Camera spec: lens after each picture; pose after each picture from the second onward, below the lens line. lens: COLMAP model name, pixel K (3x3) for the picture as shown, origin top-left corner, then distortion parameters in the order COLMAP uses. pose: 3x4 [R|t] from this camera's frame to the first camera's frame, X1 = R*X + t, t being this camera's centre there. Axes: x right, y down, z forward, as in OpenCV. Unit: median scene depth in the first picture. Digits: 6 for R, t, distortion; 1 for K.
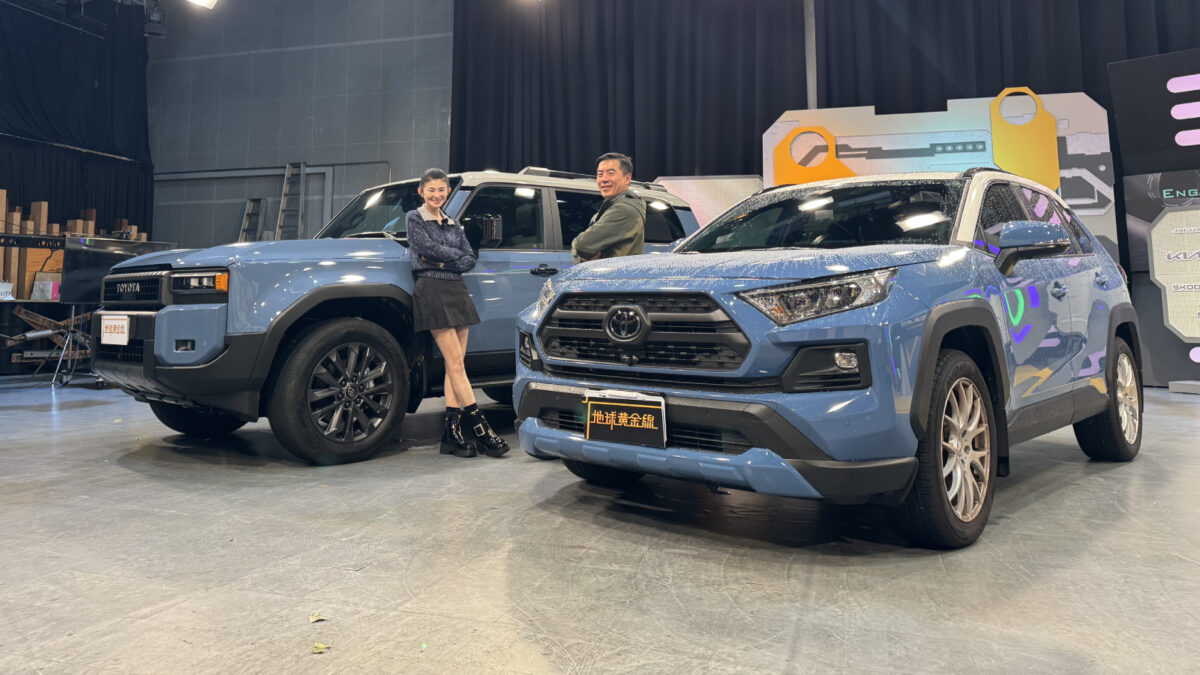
lens RADIAL K [[902.3, 0, 547.1], [0, 902.3, 338.4], [0, 0, 1]] dist [-0.009132, -0.006468]
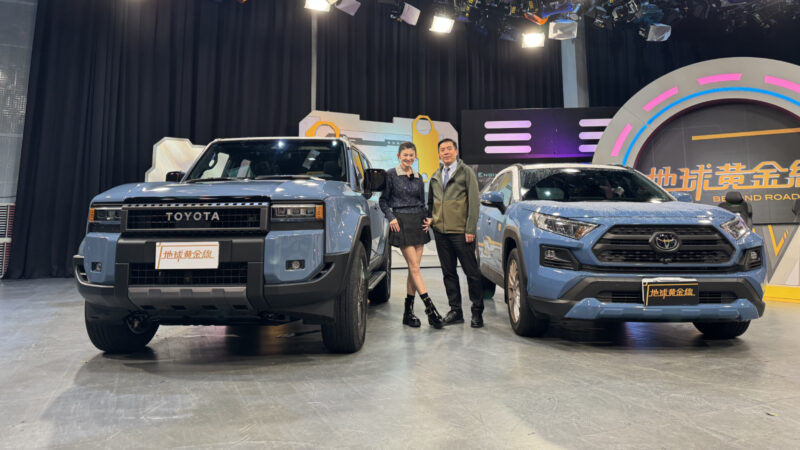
lens RADIAL K [[572.3, 0, 400.2], [0, 572.3, 205.5], [0, 0, 1]] dist [0.030218, -0.004979]
pose [[0.737994, 0.026802, 0.674275, -0.775260], [0.023845, 0.997551, -0.065751, -0.017283], [-0.674386, 0.064602, 0.735548, 0.331635]]
